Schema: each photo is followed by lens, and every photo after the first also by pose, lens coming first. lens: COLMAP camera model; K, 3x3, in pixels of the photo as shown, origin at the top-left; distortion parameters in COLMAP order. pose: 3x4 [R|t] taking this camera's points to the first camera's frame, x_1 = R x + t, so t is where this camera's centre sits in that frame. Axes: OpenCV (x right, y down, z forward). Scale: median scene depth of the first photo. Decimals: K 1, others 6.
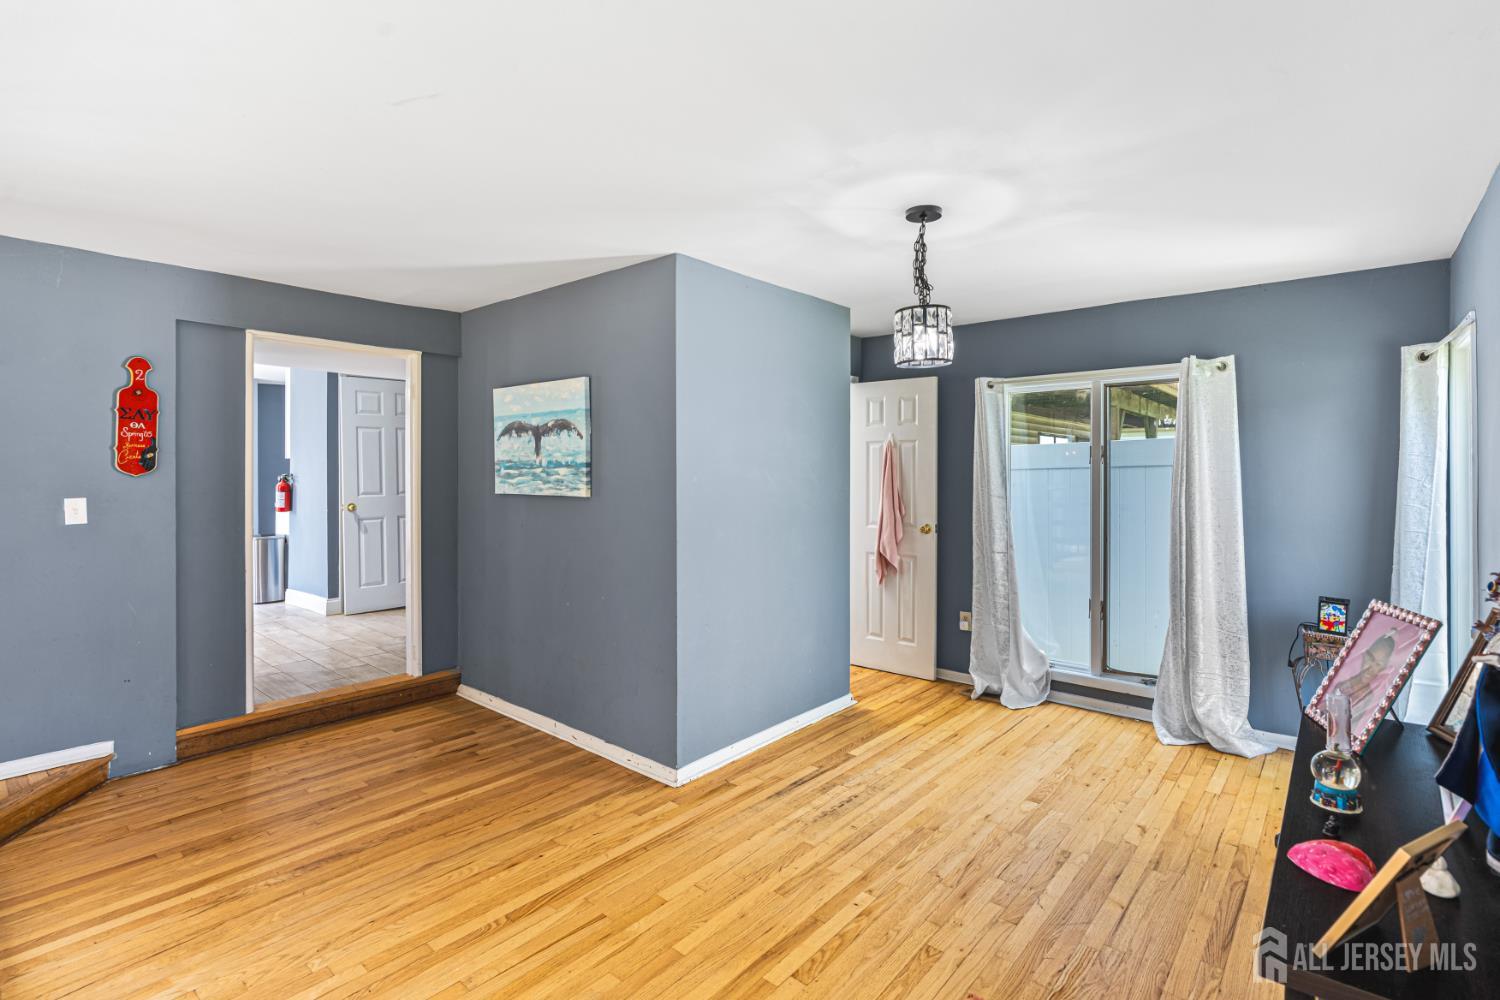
lens RADIAL K [[690.7, 0, 755.2], [0, 690.7, 491.8], [0, 0, 1]] dist [-0.004143, 0.002567]
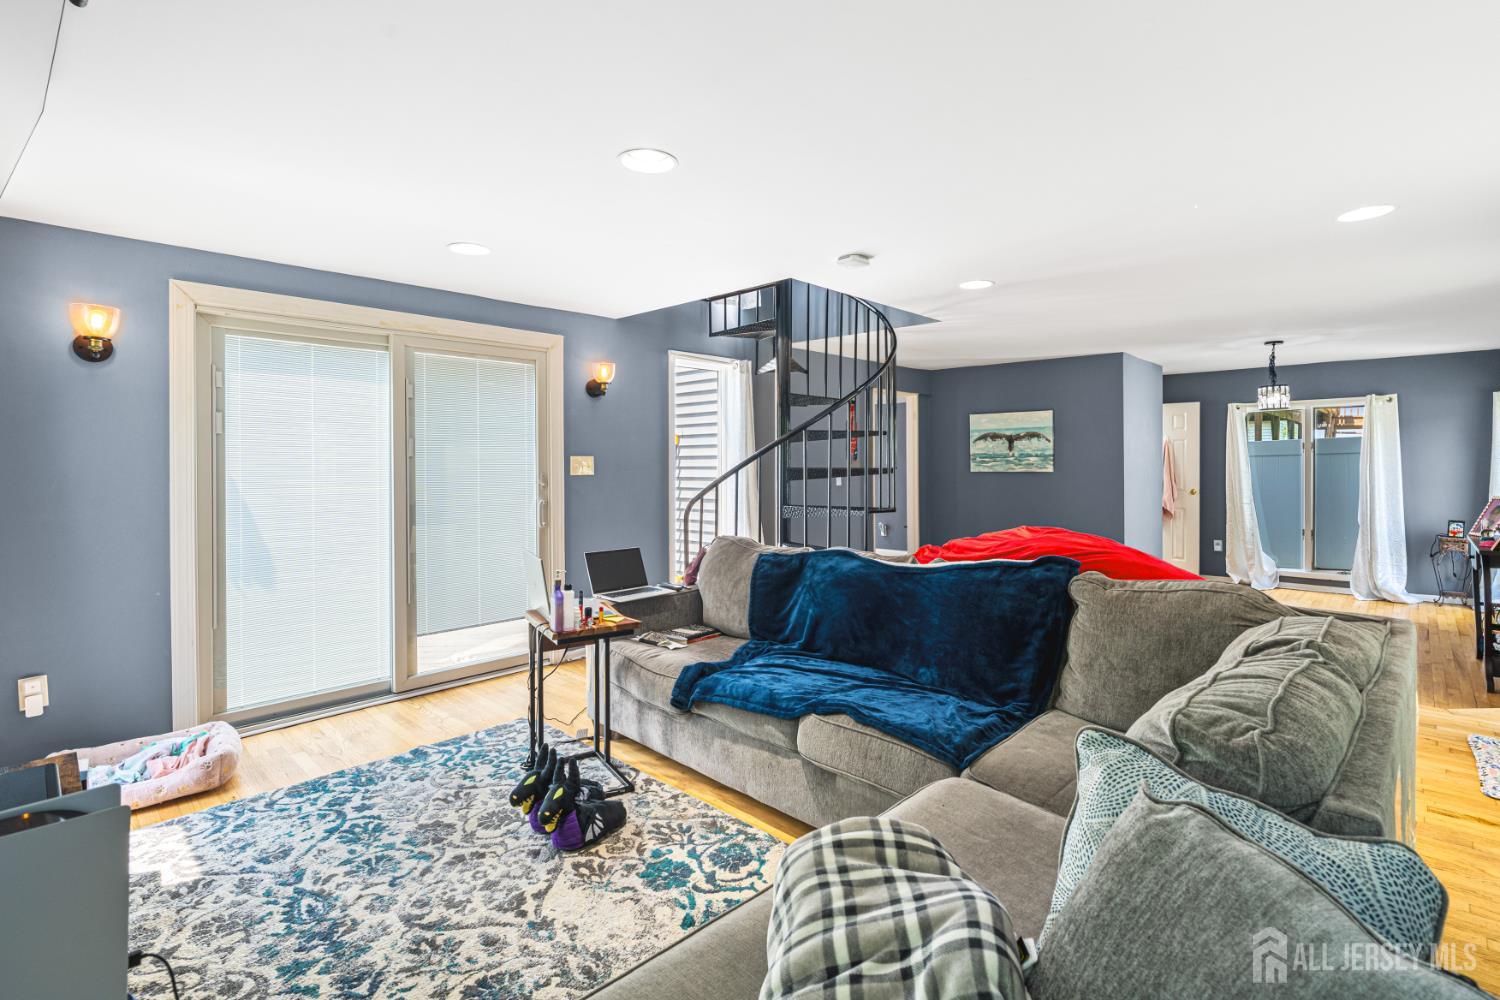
lens RADIAL K [[690.7, 0, 744.8], [0, 690.7, 489.7], [0, 0, 1]] dist [-0.004143, 0.002567]
pose [[0.998851, -0.006665, -0.047453, -0.963895], [0.007061, 0.999942, 0.008177, 0.033448], [0.047395, -0.008502, 0.998840, -0.933050]]
